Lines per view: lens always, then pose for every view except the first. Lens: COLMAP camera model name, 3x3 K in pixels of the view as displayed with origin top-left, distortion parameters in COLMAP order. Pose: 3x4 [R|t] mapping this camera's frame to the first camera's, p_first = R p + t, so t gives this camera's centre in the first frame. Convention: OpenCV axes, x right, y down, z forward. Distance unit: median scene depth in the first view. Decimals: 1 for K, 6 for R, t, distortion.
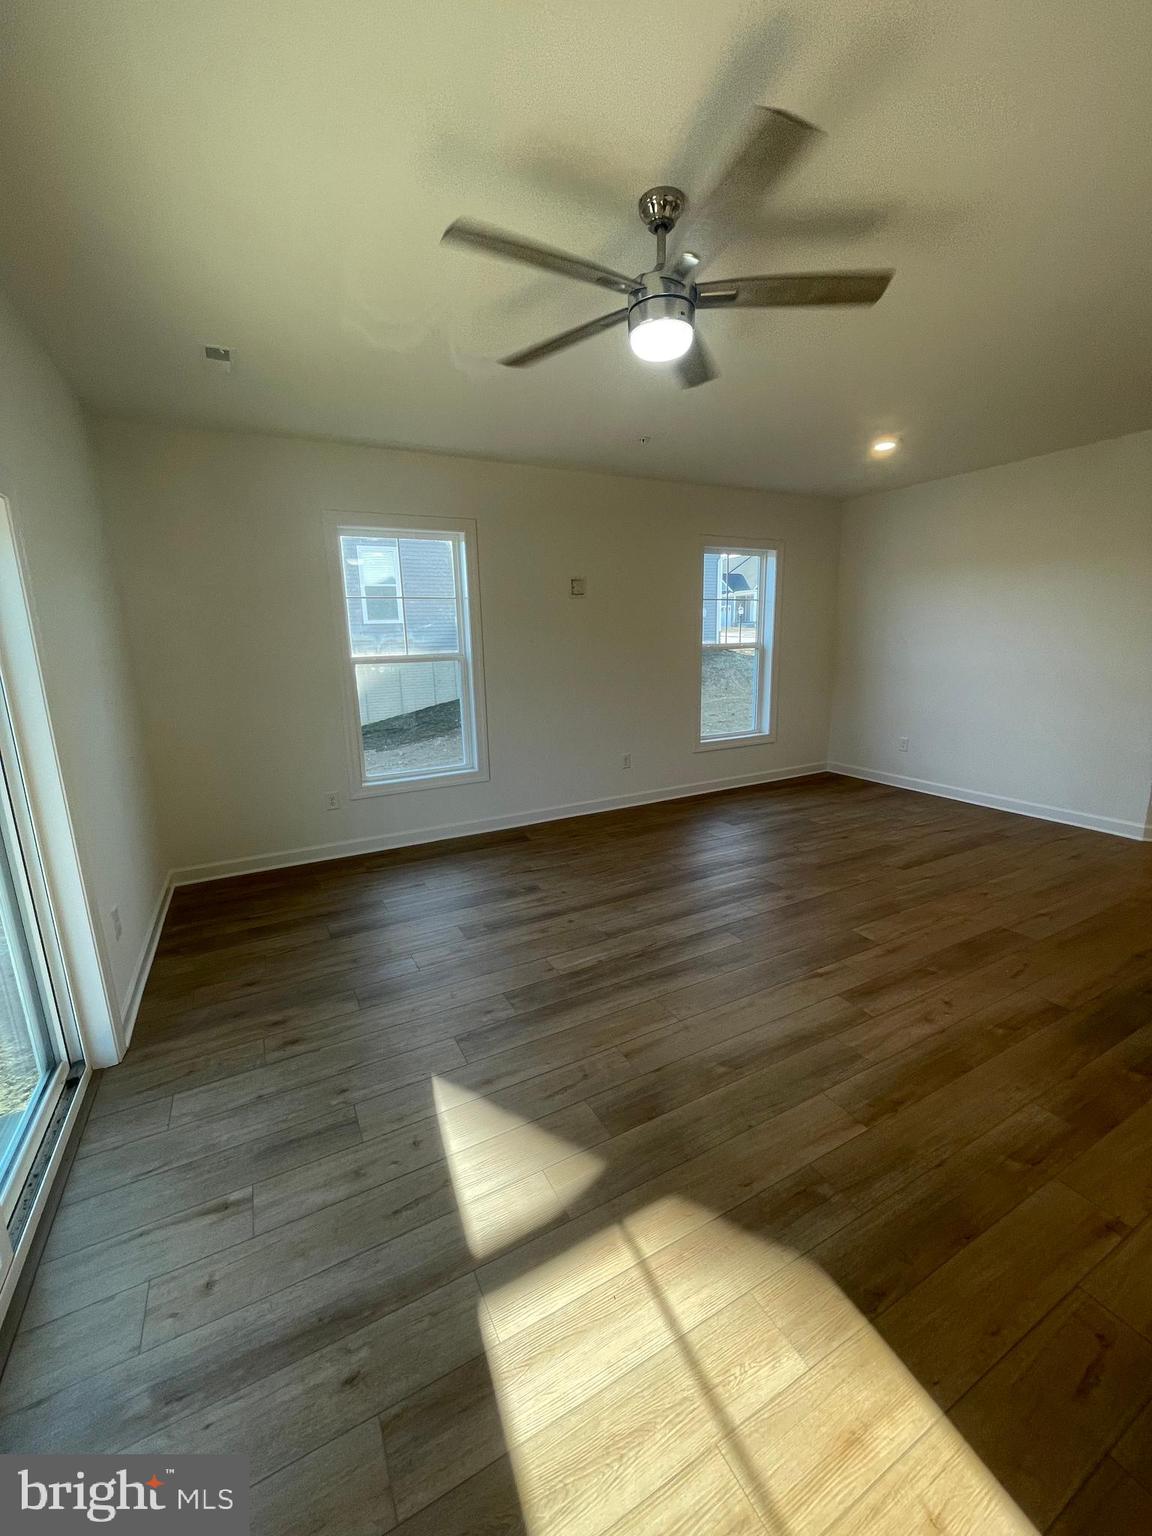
lens RADIAL K [[616.0, 0, 579.0], [0, 616.0, 765.5], [0, 0, 1]] dist [-0.001591, -0.000143]
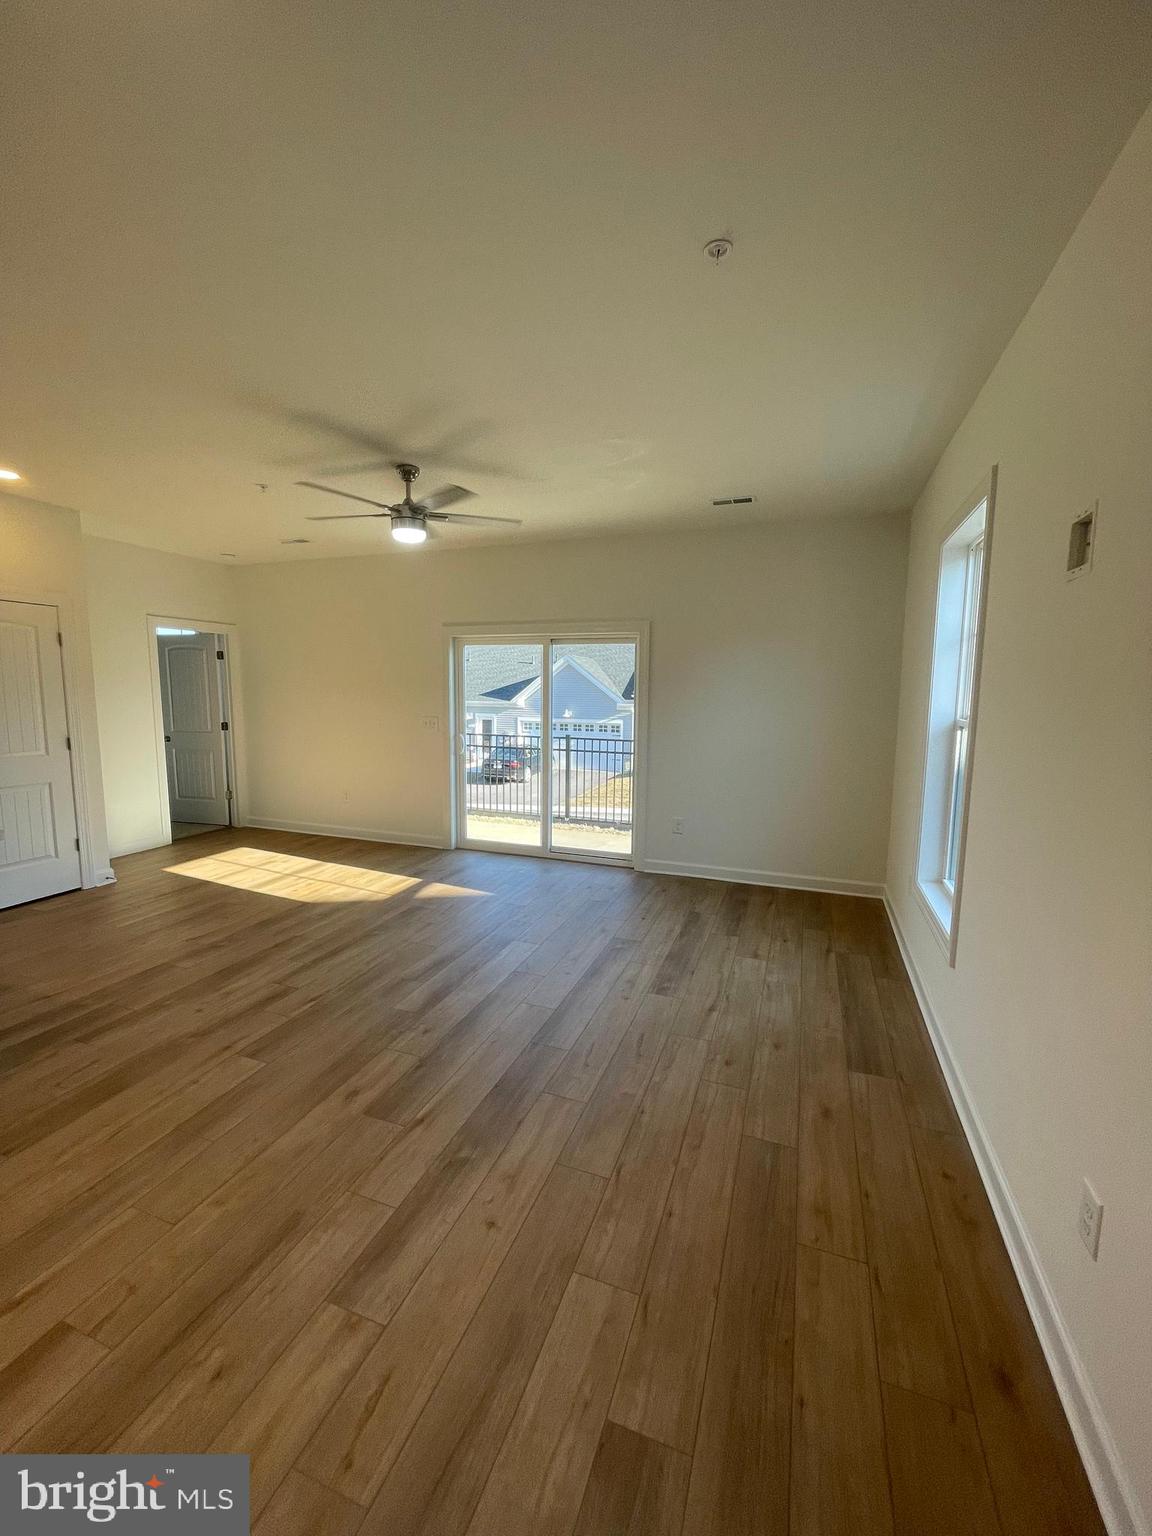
lens RADIAL K [[616.0, 0, 579.0], [0, 616.0, 765.5], [0, 0, 1]] dist [-0.001591, -0.000143]
pose [[-0.745044, 0.097826, -0.659803, 0.614868], [-0.132528, 0.947754, 0.290169, -0.365595], [0.653717, 0.303631, -0.693154, 1.656649]]
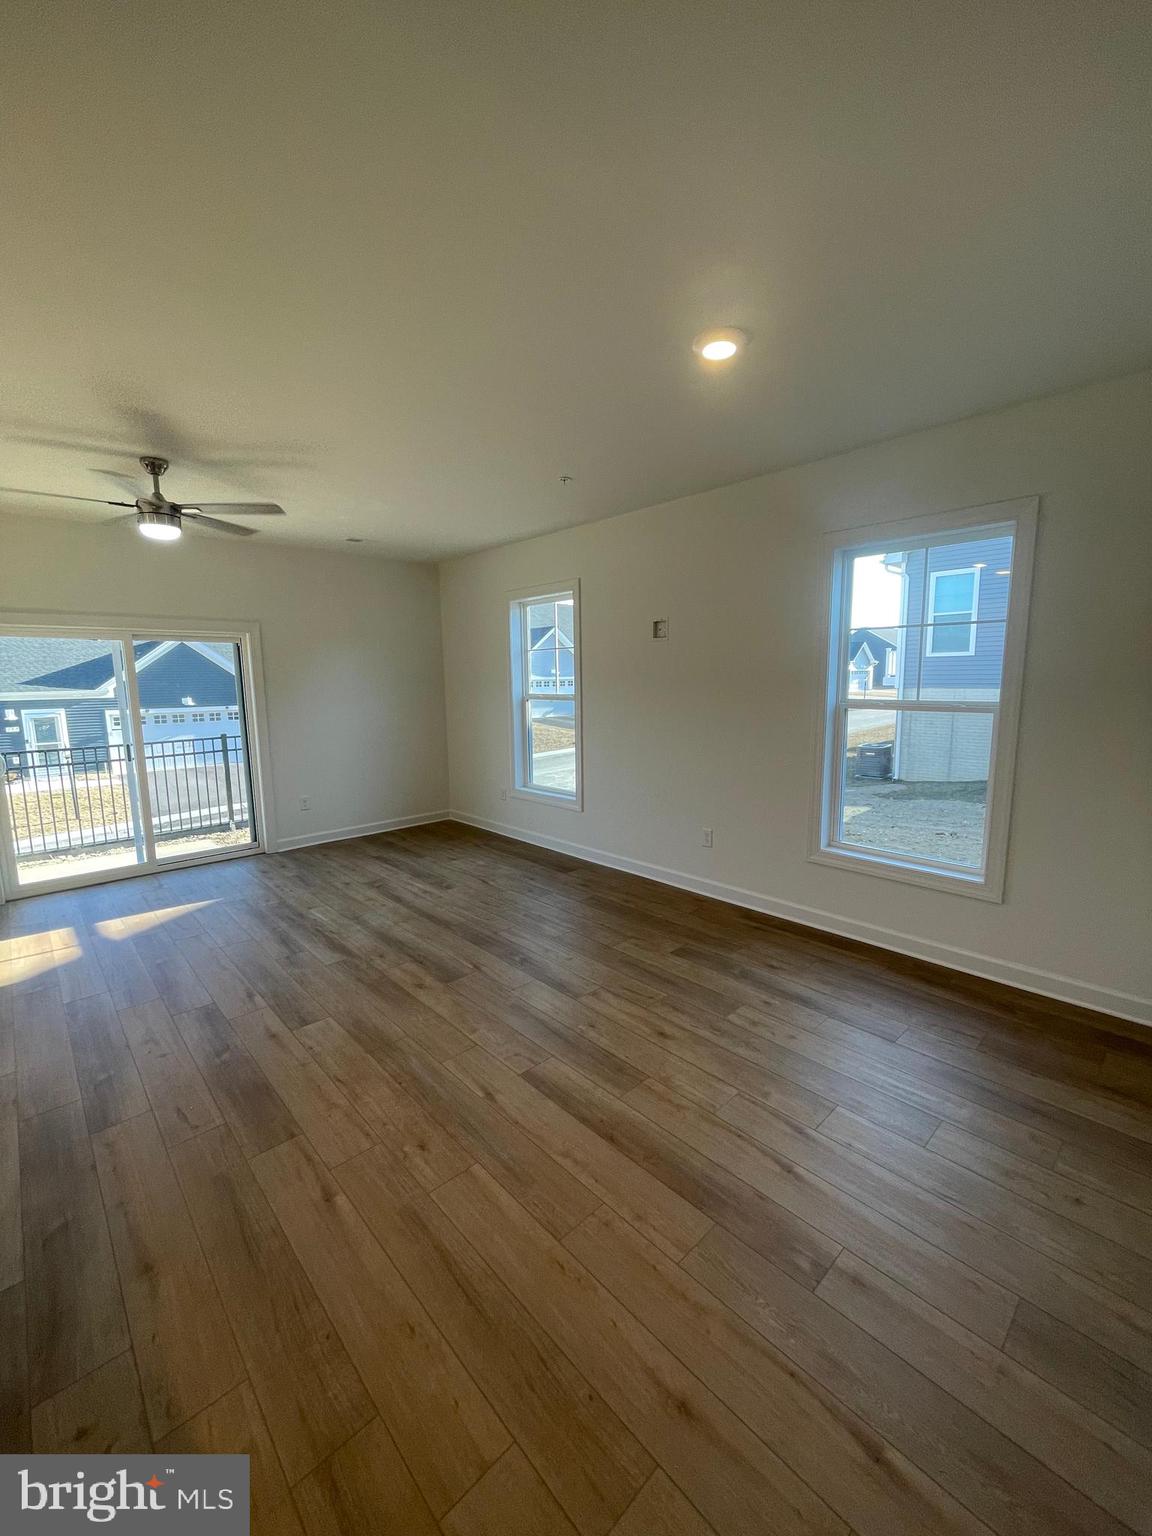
lens RADIAL K [[616.0, 0, 579.0], [0, 616.0, 765.5], [0, 0, 1]] dist [-0.001591, -0.000143]
pose [[0.260633, 0.158229, -0.952383, 1.319421], [-0.194308, 0.974889, 0.108793, -0.259847], [0.945682, 0.156701, 0.284834, 1.011336]]
